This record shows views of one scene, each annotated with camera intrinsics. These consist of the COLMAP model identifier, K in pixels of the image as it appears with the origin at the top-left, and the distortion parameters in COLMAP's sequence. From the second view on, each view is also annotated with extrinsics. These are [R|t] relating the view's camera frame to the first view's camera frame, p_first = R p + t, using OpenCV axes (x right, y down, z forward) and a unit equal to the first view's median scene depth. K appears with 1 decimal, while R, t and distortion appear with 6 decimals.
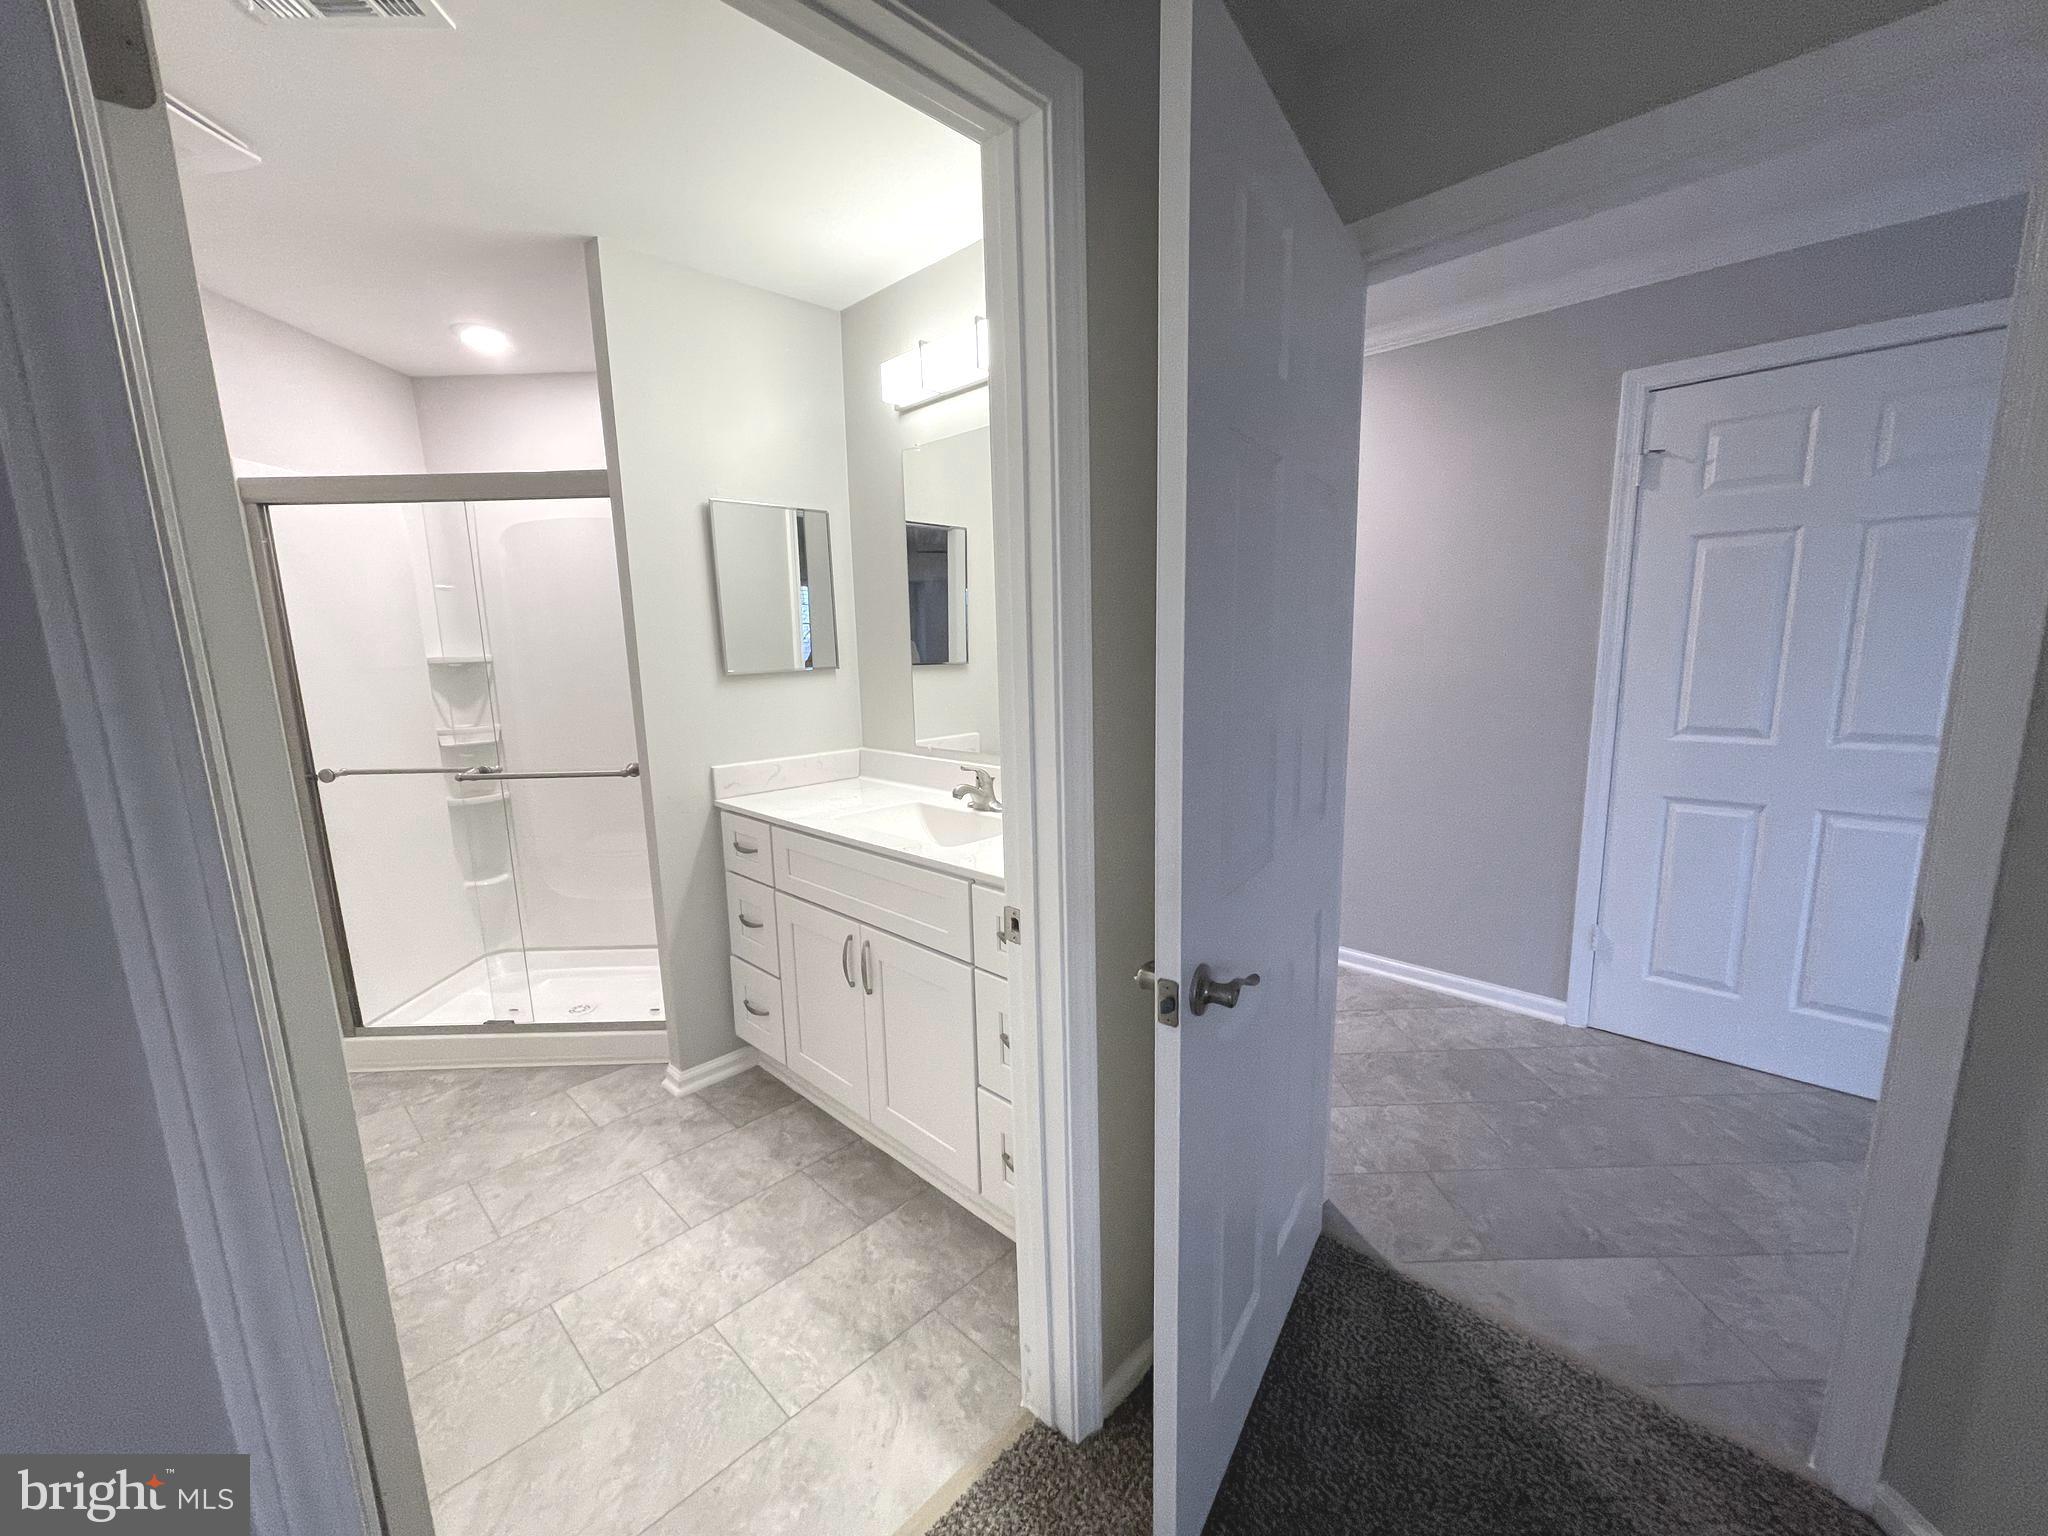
lens RADIAL K [[821.2, 0, 1022.8], [0, 821.2, 783.1], [0, 0, 1]] dist [-0.004607, -0.000230]
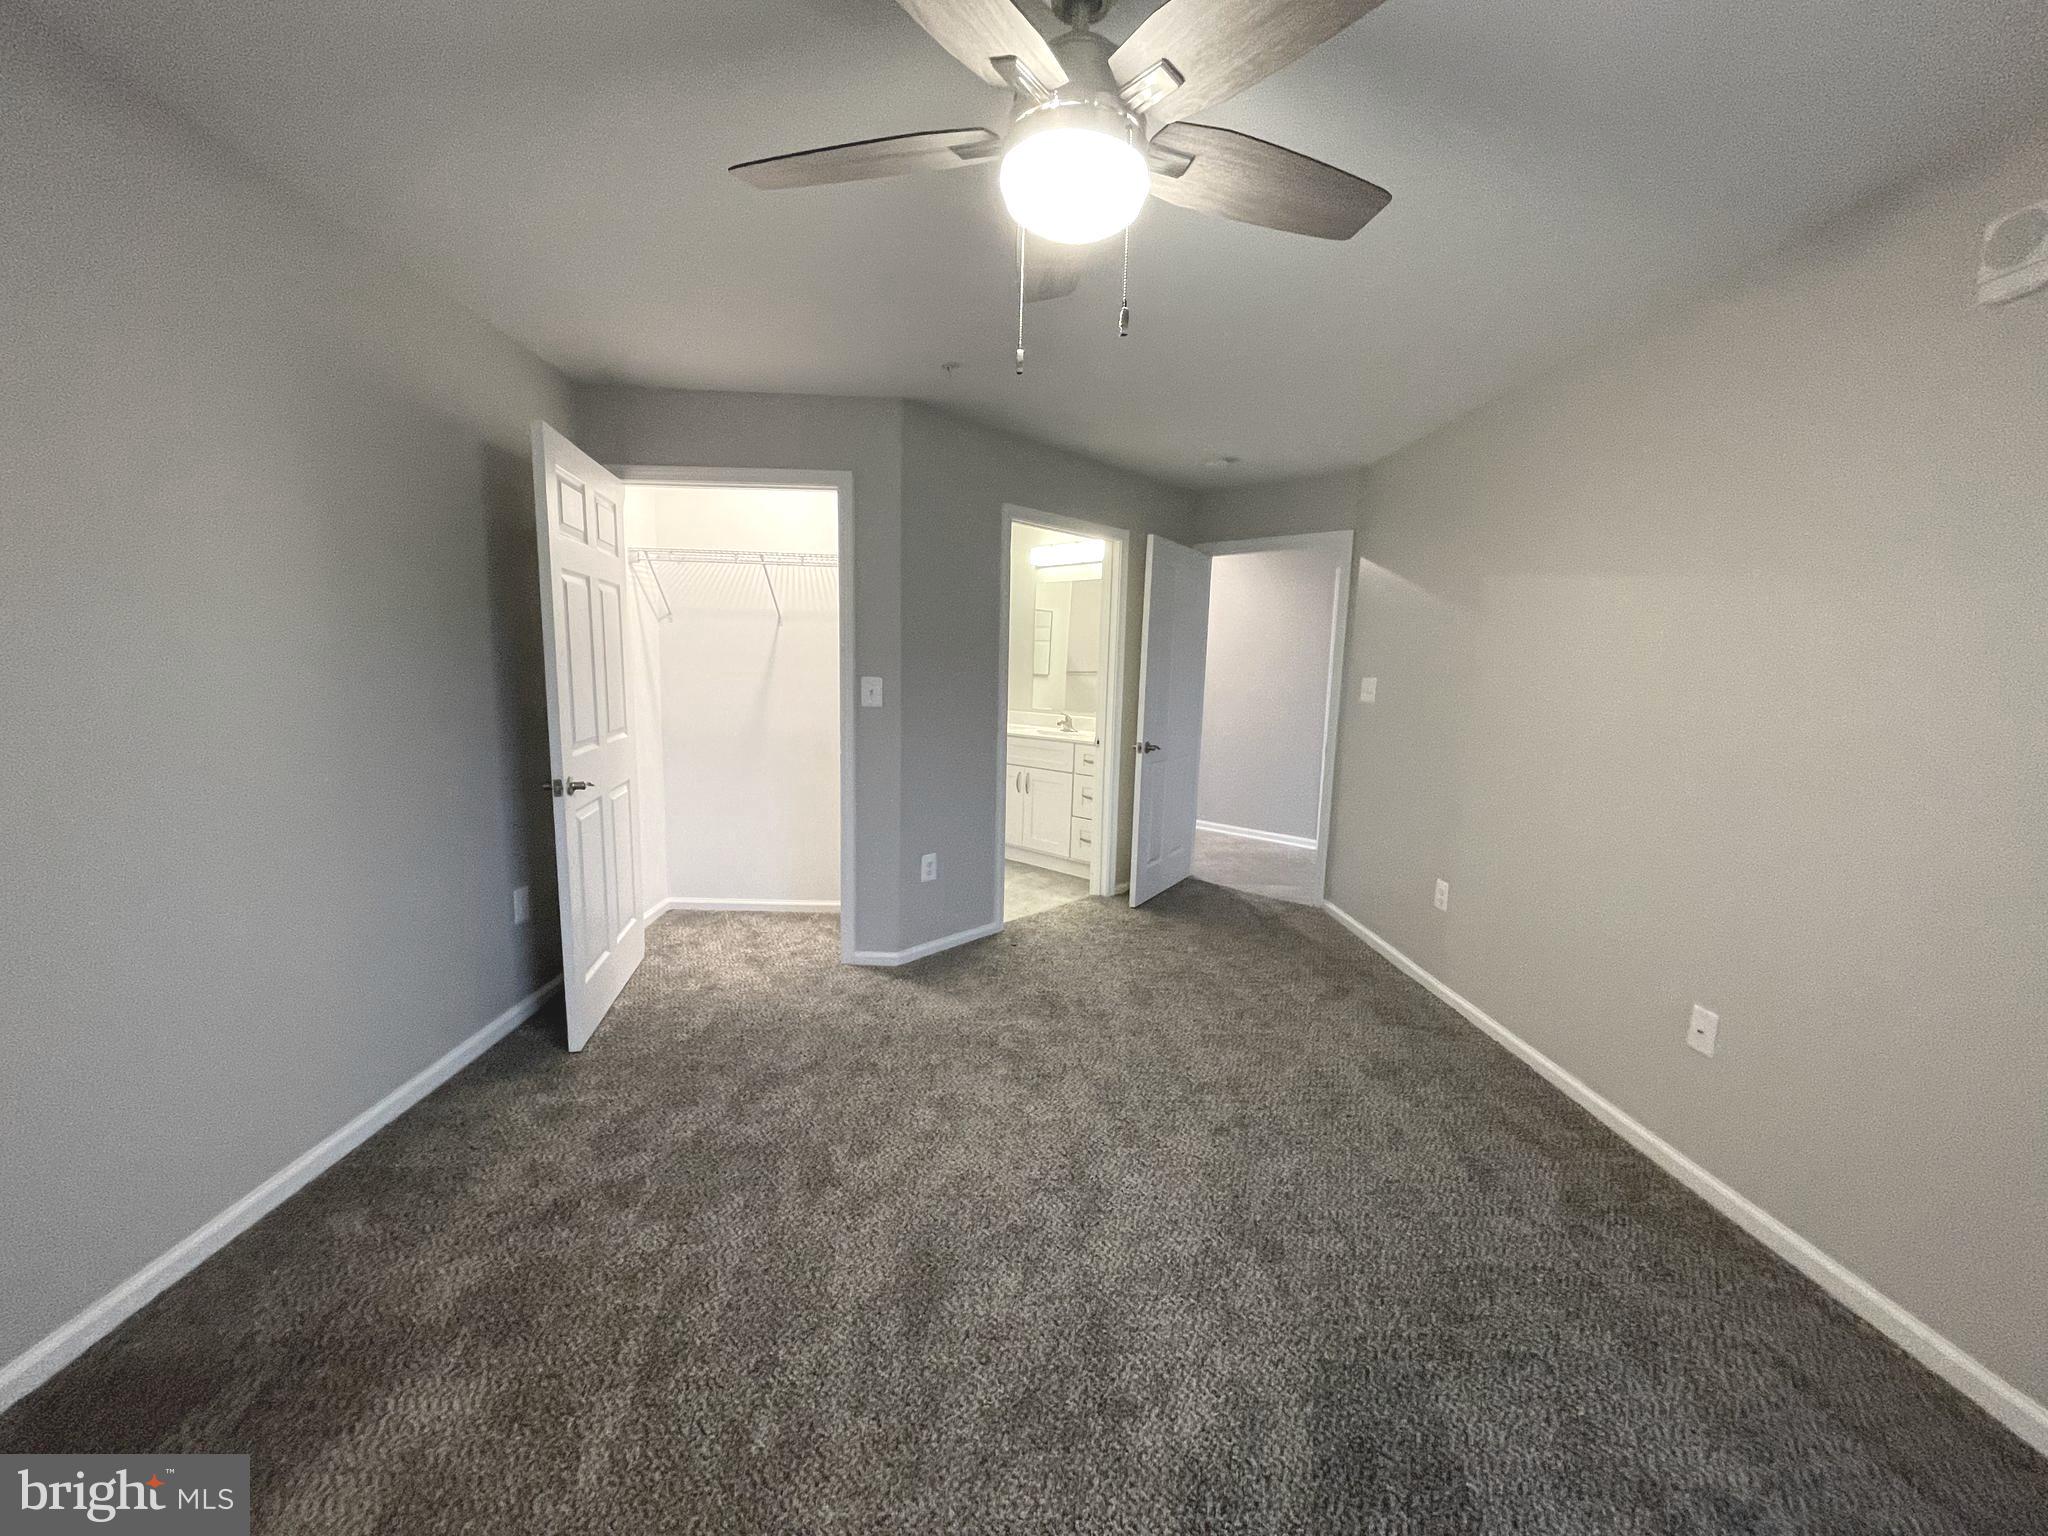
lens RADIAL K [[821.2, 0, 1022.8], [0, 821.2, 783.1], [0, 0, 1]] dist [-0.004607, -0.000230]
pose [[0.998469, 0.046669, 0.029708, -0.388664], [-0.045628, 0.998352, -0.034805, 0.436460], [-0.031284, 0.033396, 0.998952, -2.298857]]
